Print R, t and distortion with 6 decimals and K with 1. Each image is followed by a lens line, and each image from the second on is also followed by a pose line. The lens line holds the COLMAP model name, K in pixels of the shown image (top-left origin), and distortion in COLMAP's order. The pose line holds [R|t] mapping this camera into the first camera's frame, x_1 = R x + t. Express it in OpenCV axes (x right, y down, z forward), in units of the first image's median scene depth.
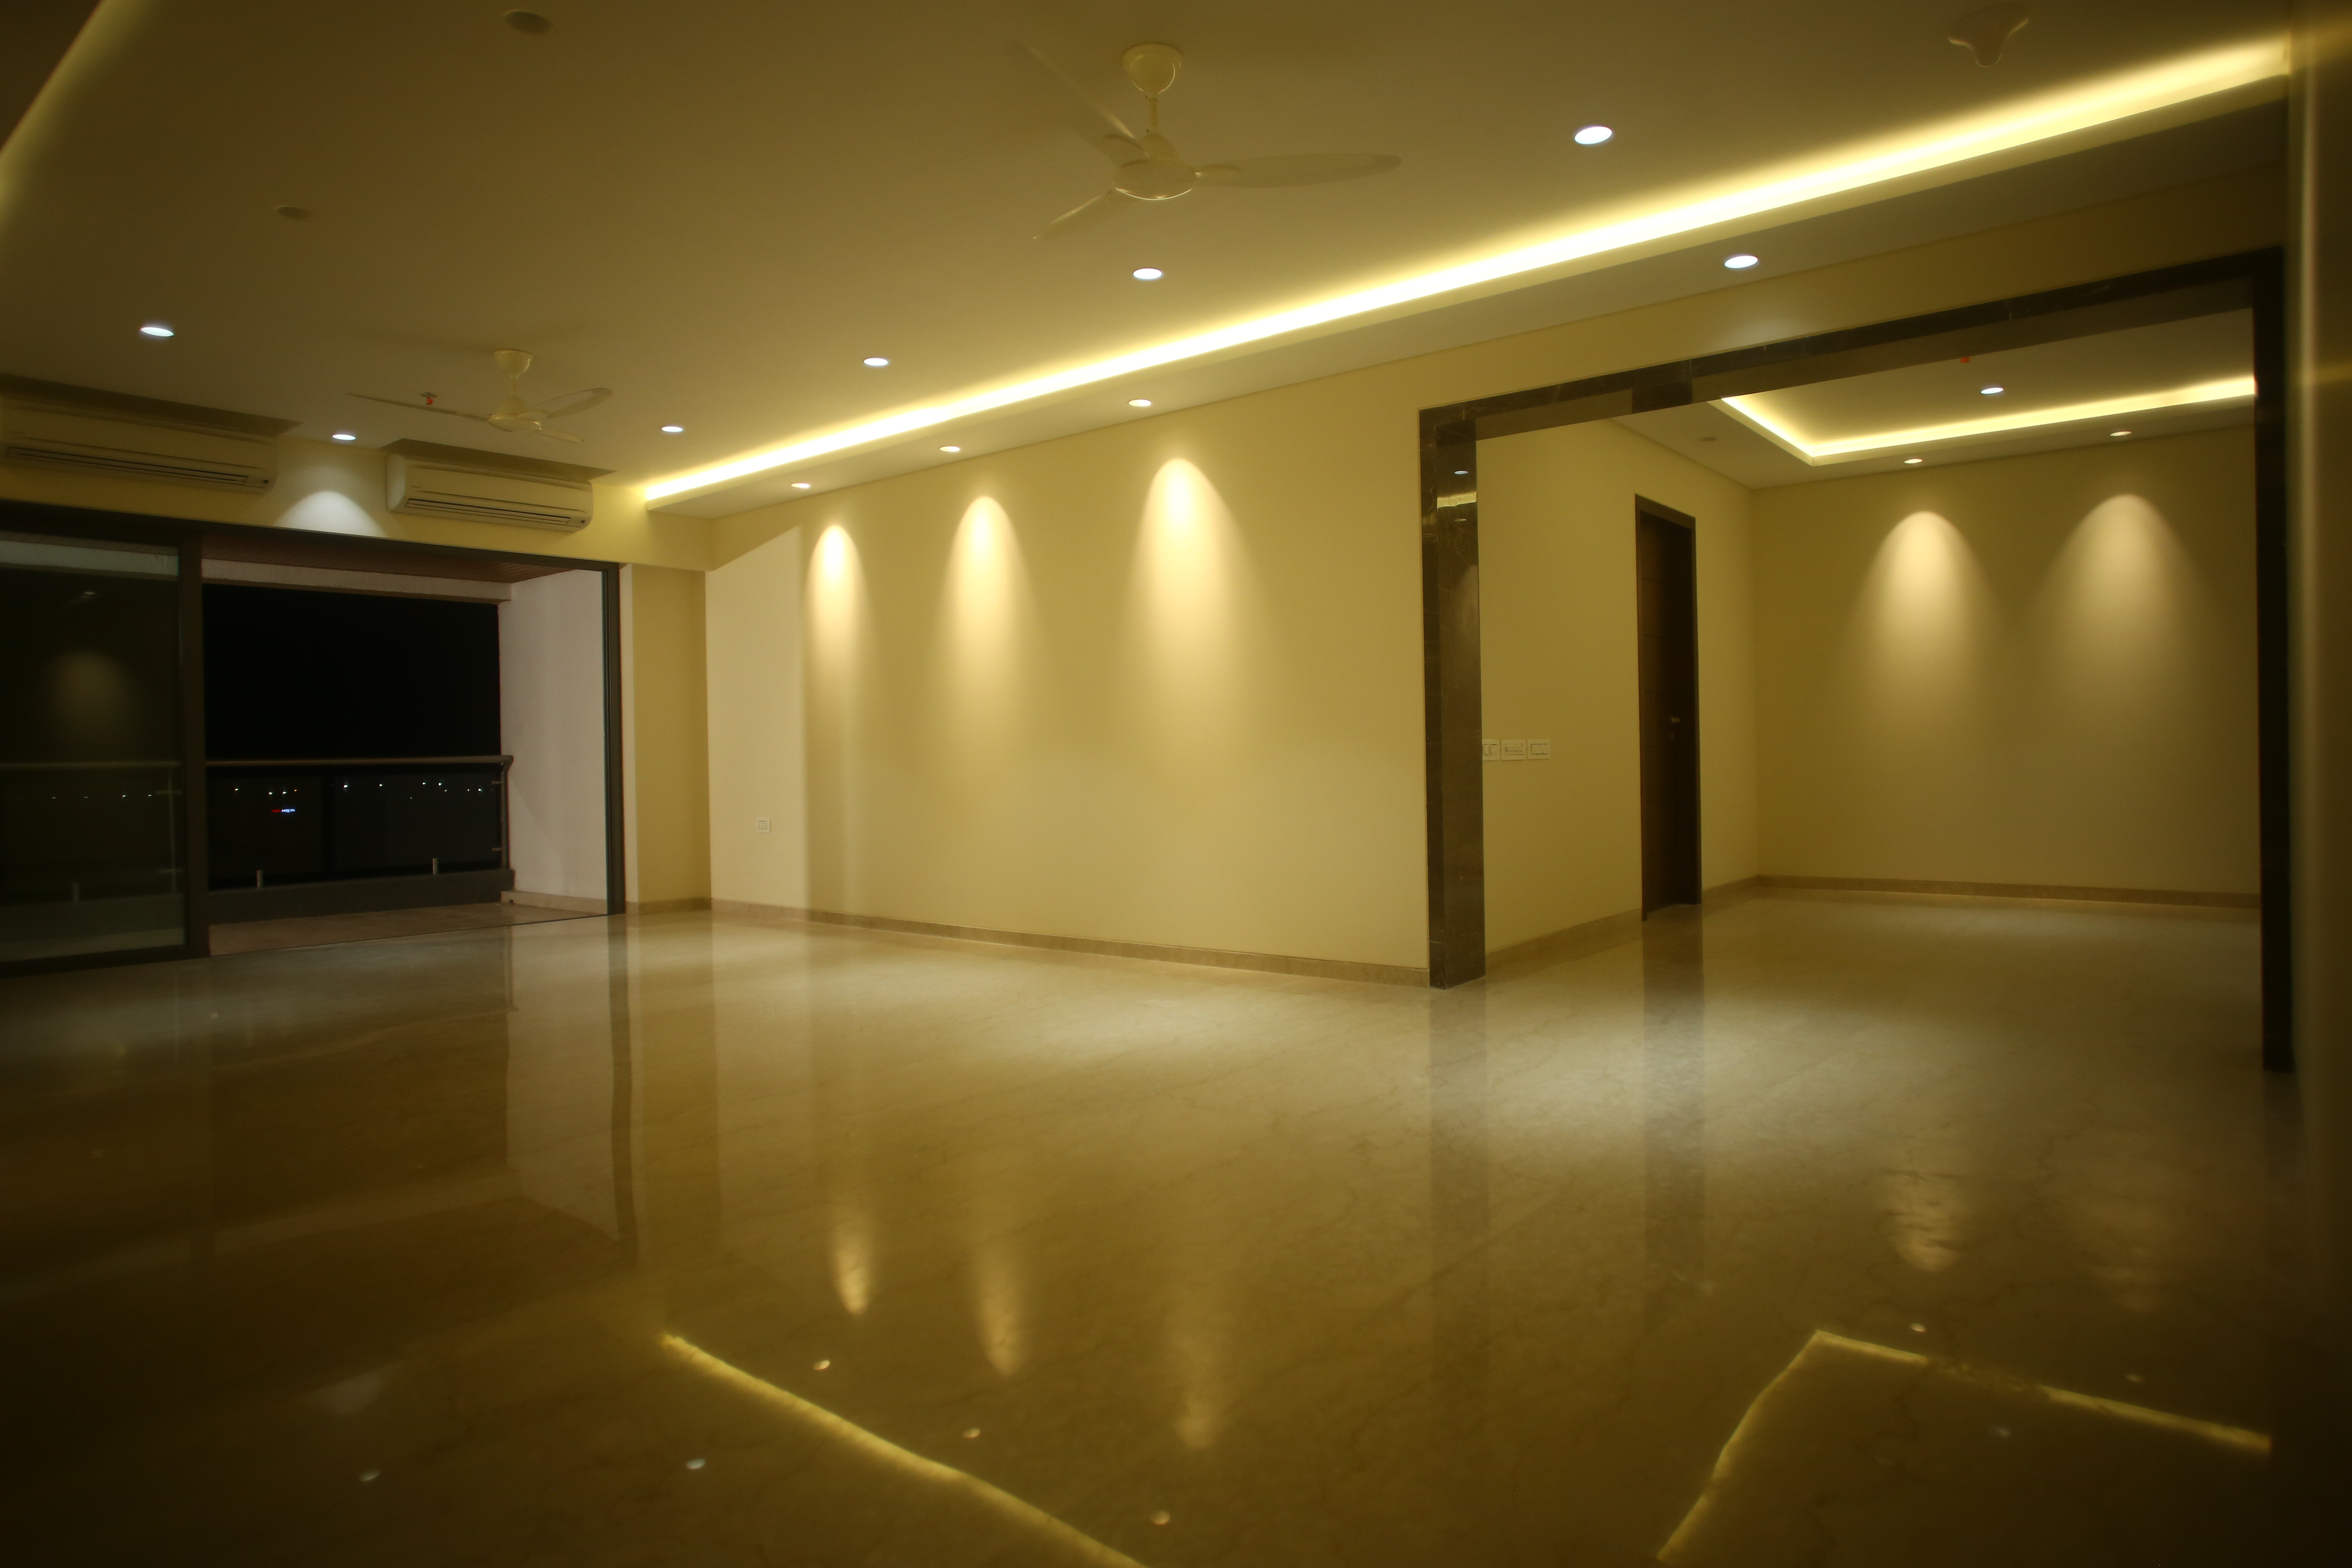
lens RADIAL K [[1345.0, 0, 1177.5], [0, 1345.0, 762.2], [0, 0, 1]] dist [-0.061704, 0.042345]
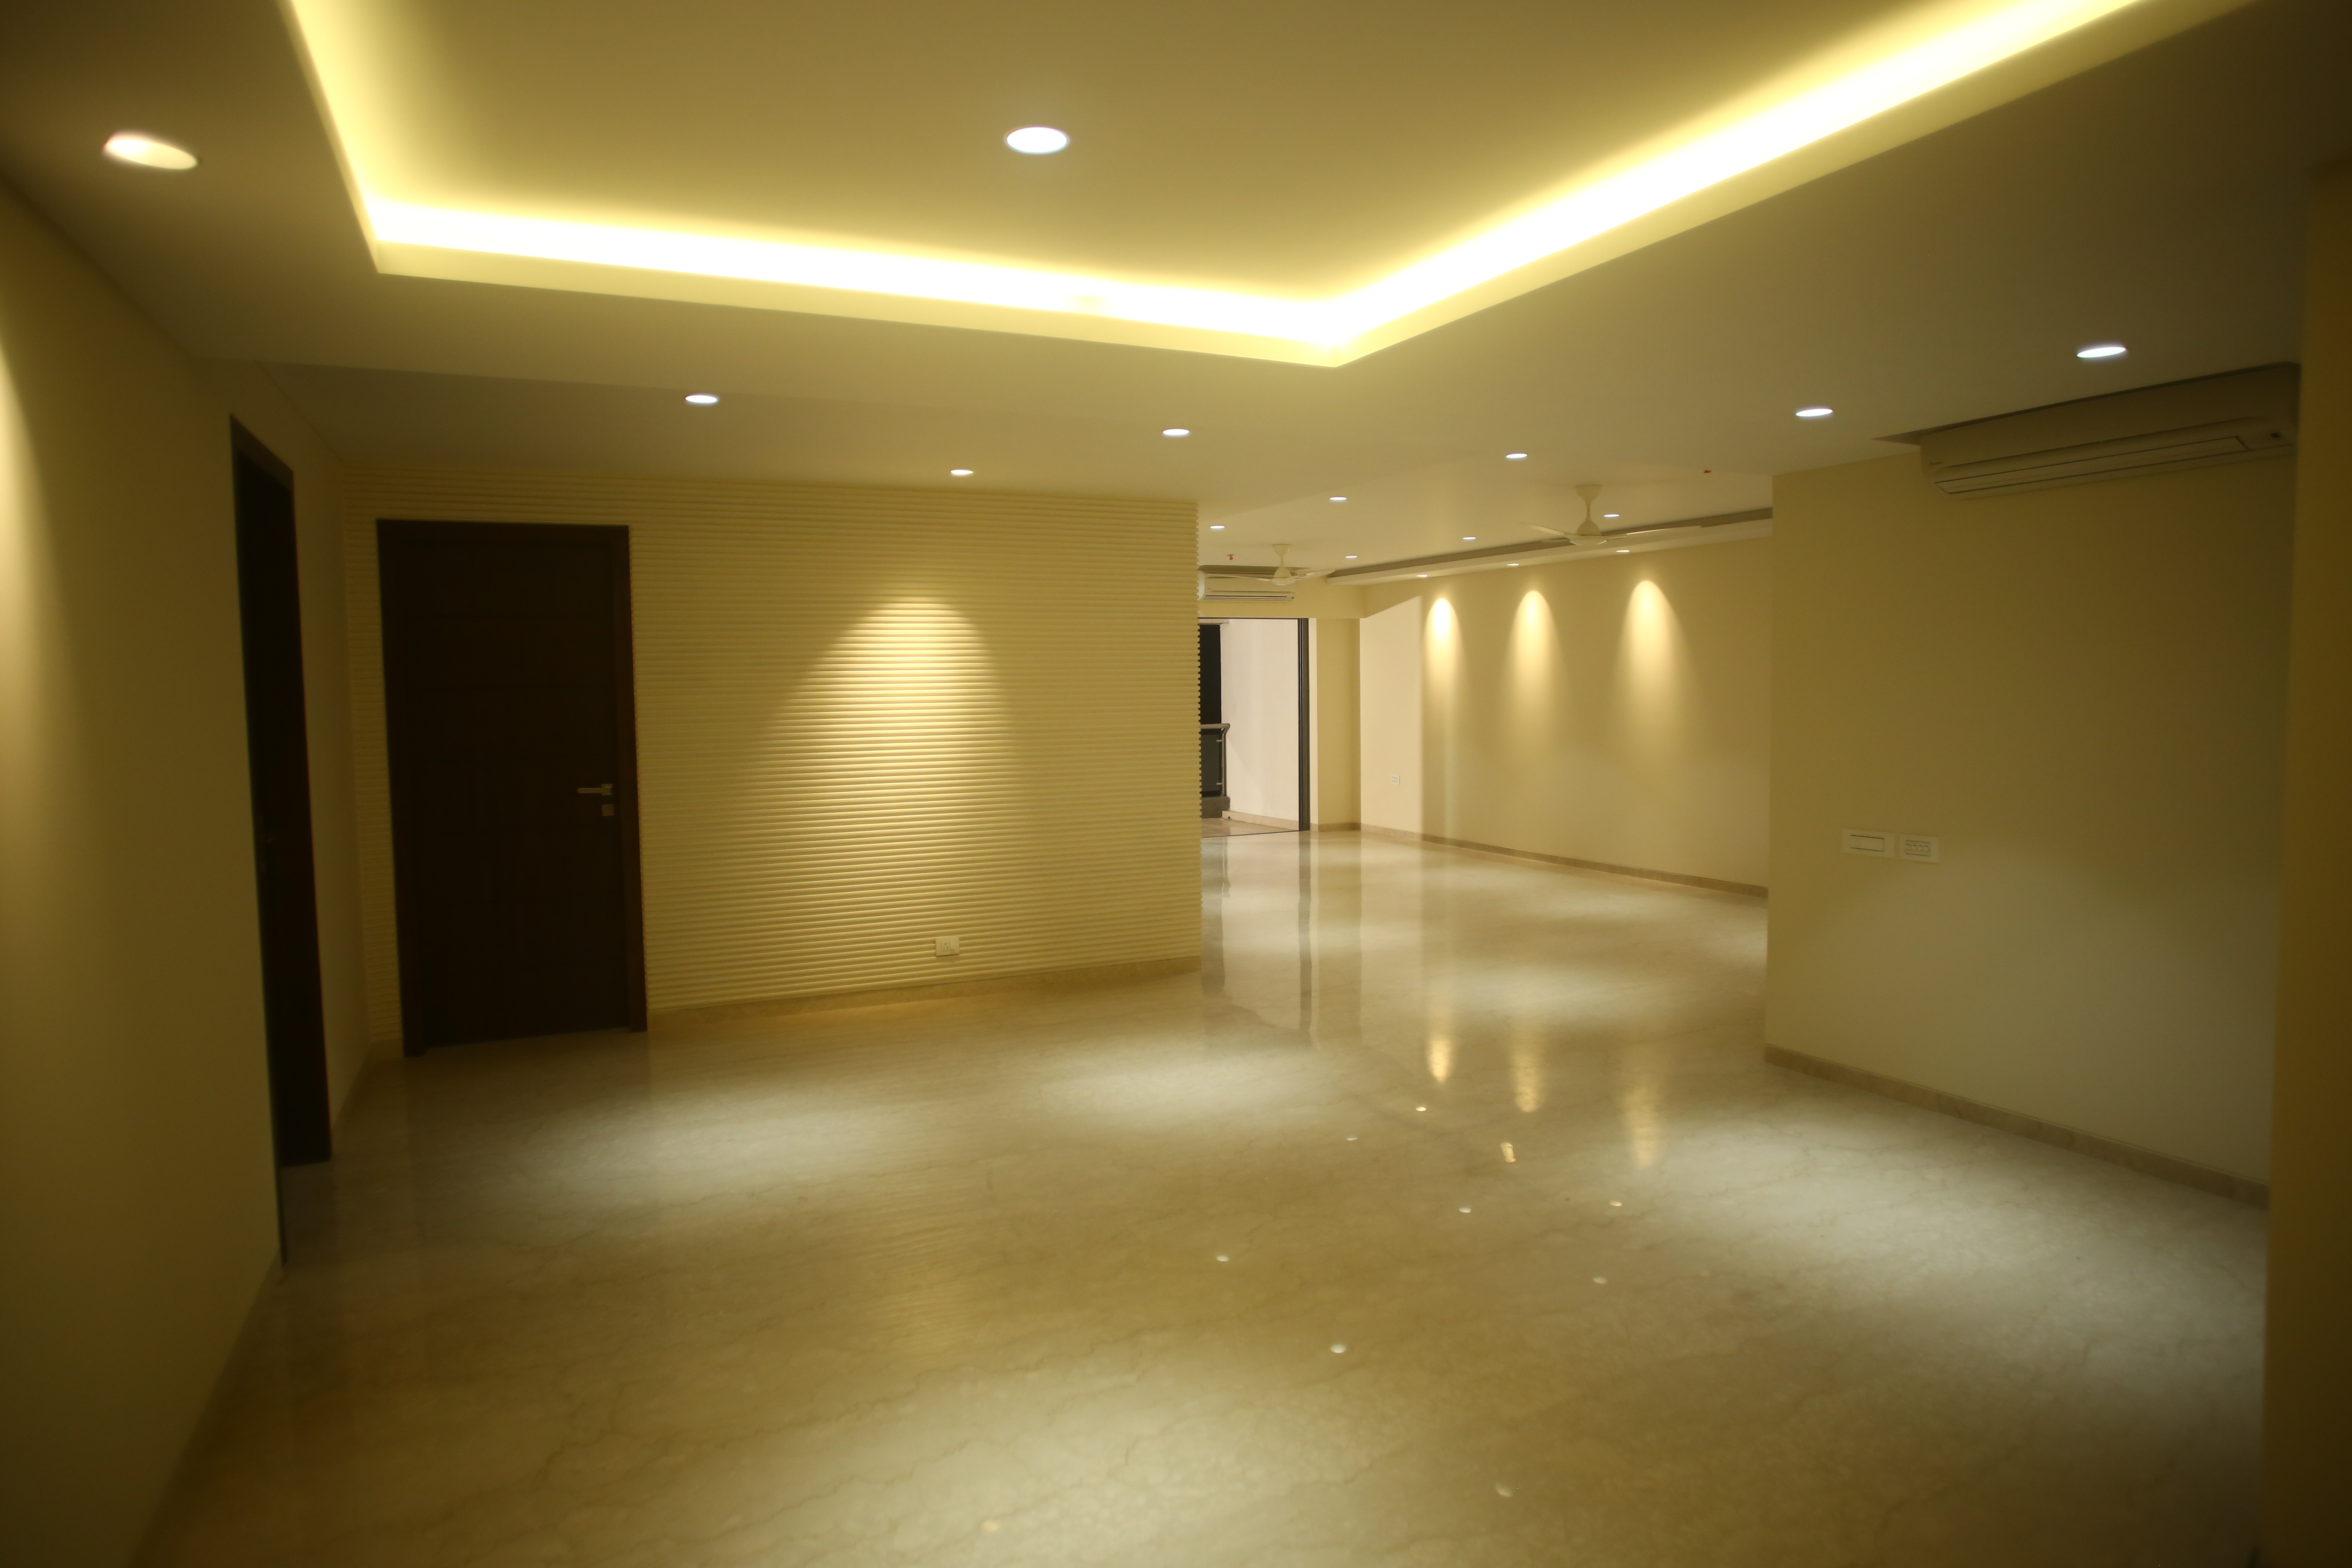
lens RADIAL K [[1331.0, 0, 1176.0], [0, 1331.0, 784.0], [0, 0, 1]] dist [-0.052788, 0.036580]
pose [[0.908723, 0.036190, -0.415828, 0.116165], [-0.003494, 0.996859, 0.079123, -0.072895], [0.417385, -0.070448, 0.905995, -0.552901]]
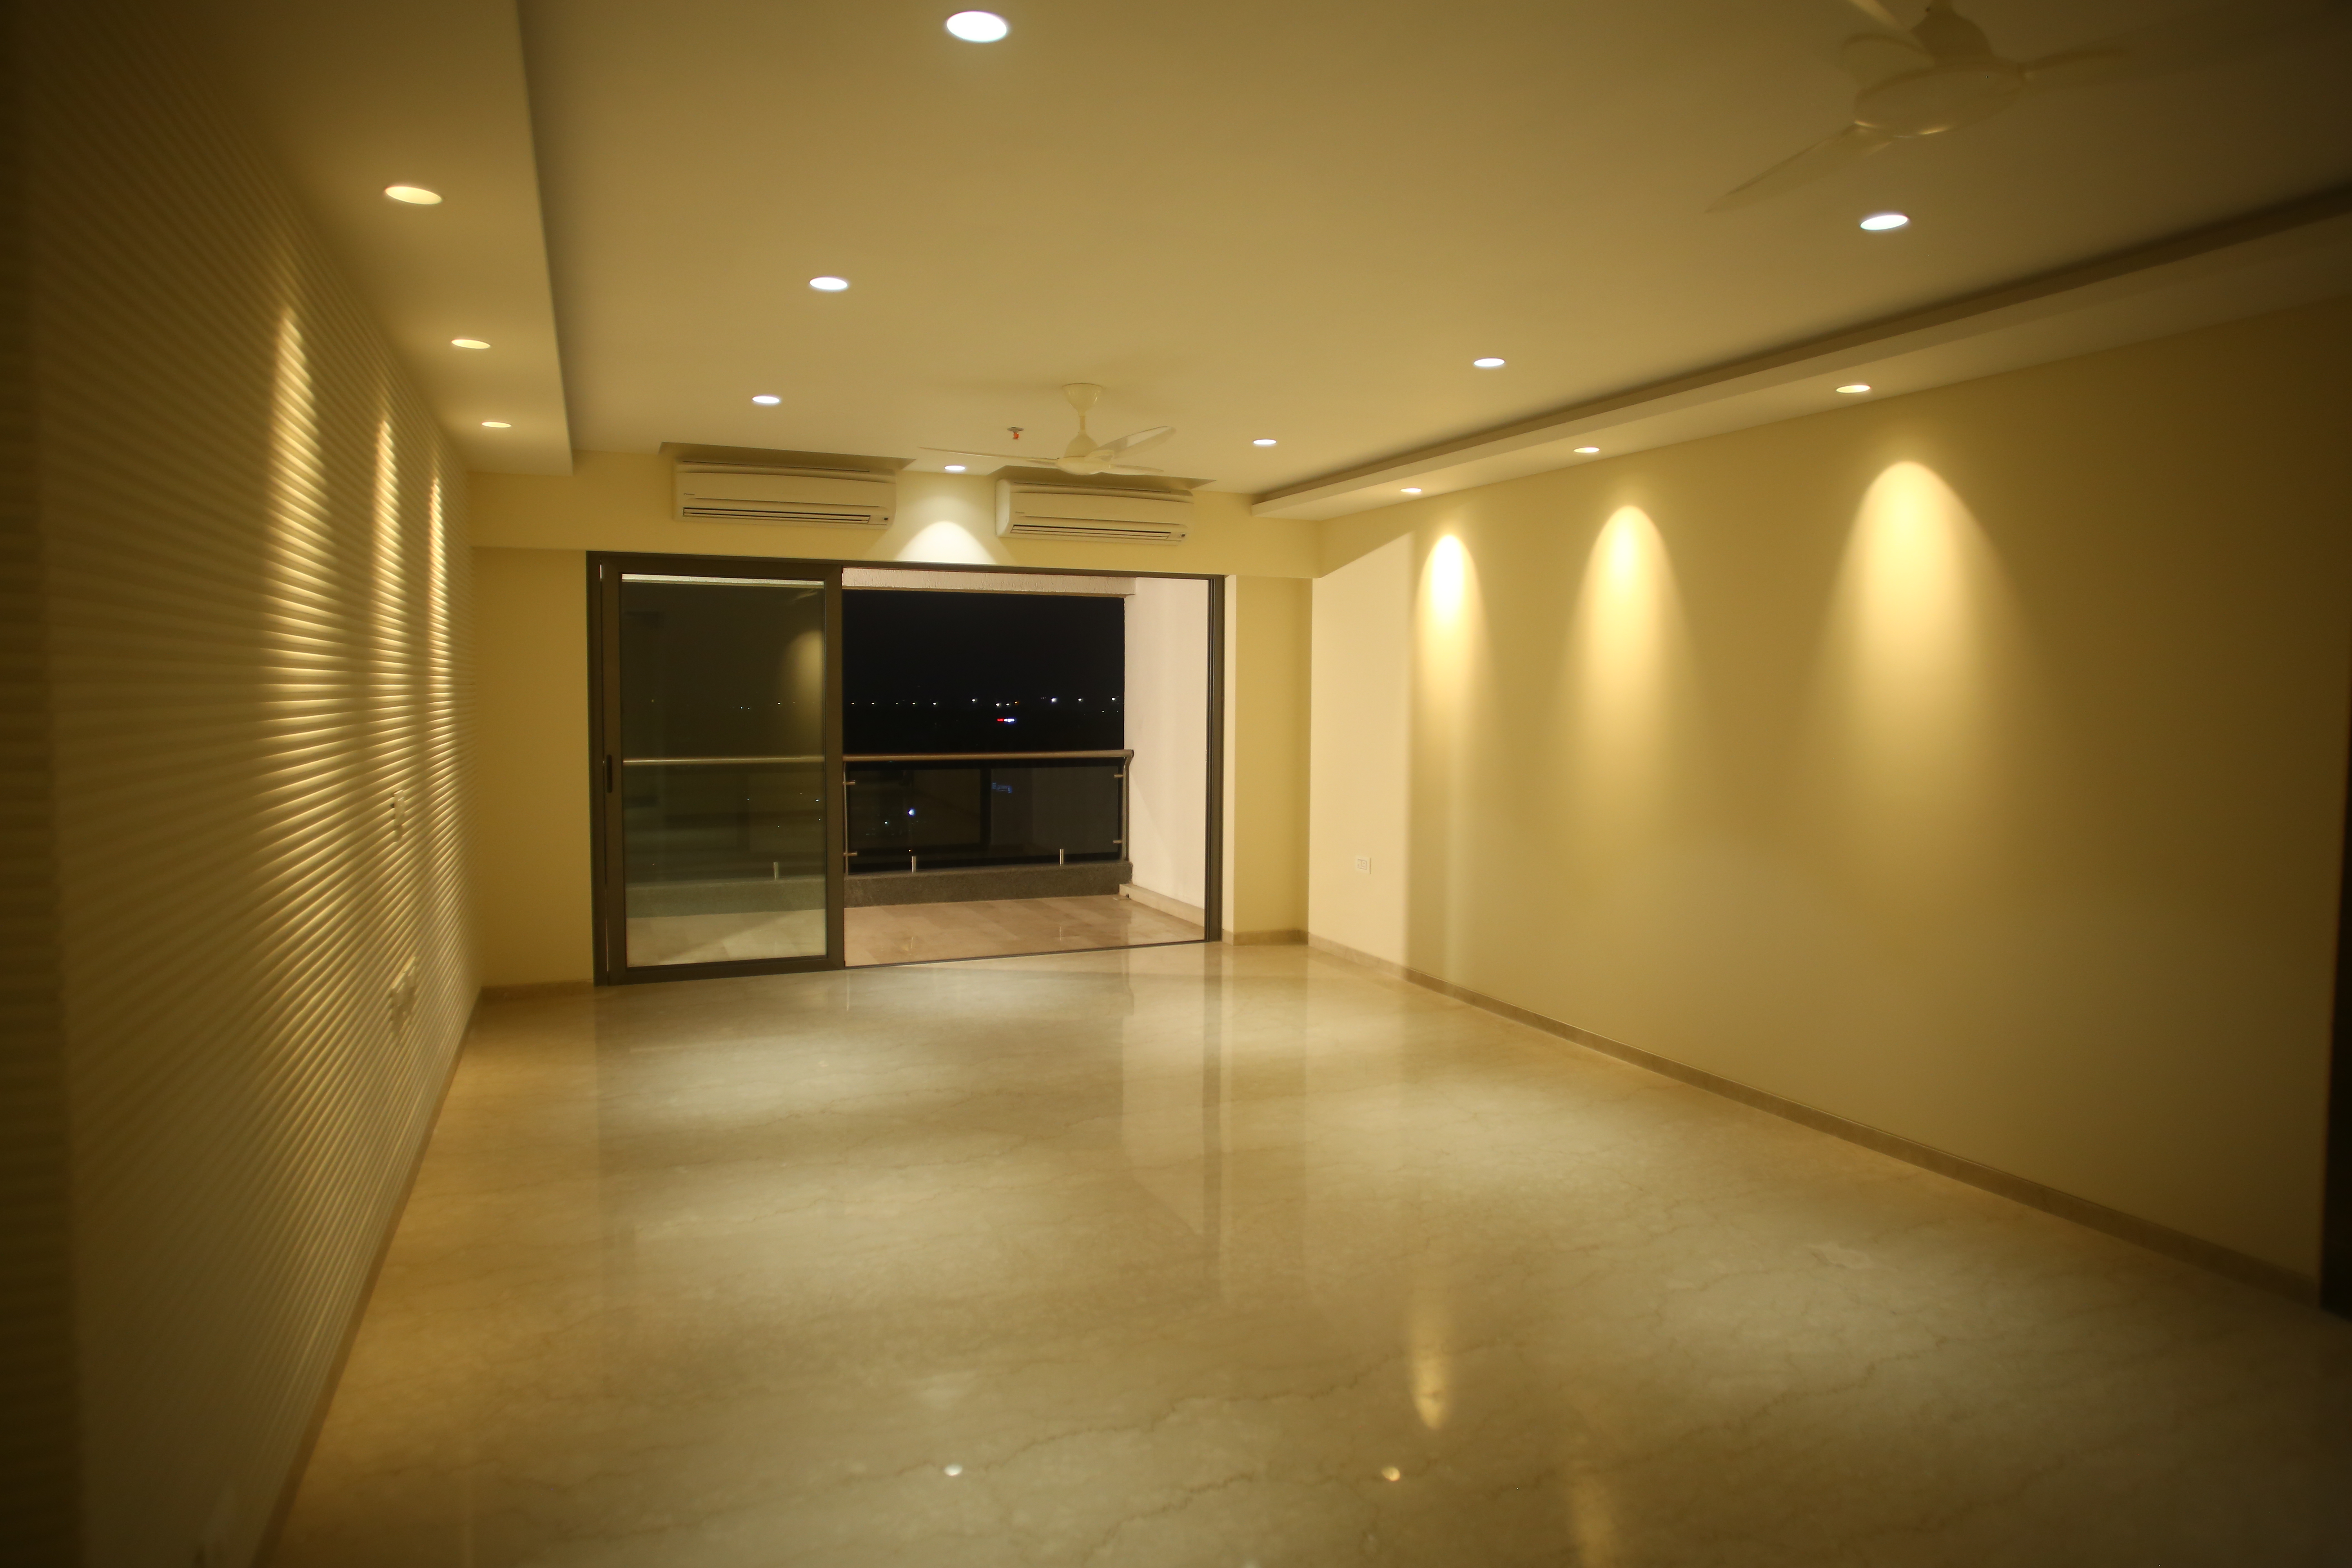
lens RADIAL K [[1345.0, 0, 1177.5], [0, 1345.0, 762.2], [0, 0, 1]] dist [-0.061704, 0.042345]
pose [[0.891350, 0.047907, -0.450777, -0.014649], [-0.024041, 0.997996, 0.058525, -0.070761], [0.452677, -0.041330, 0.890716, 0.135456]]
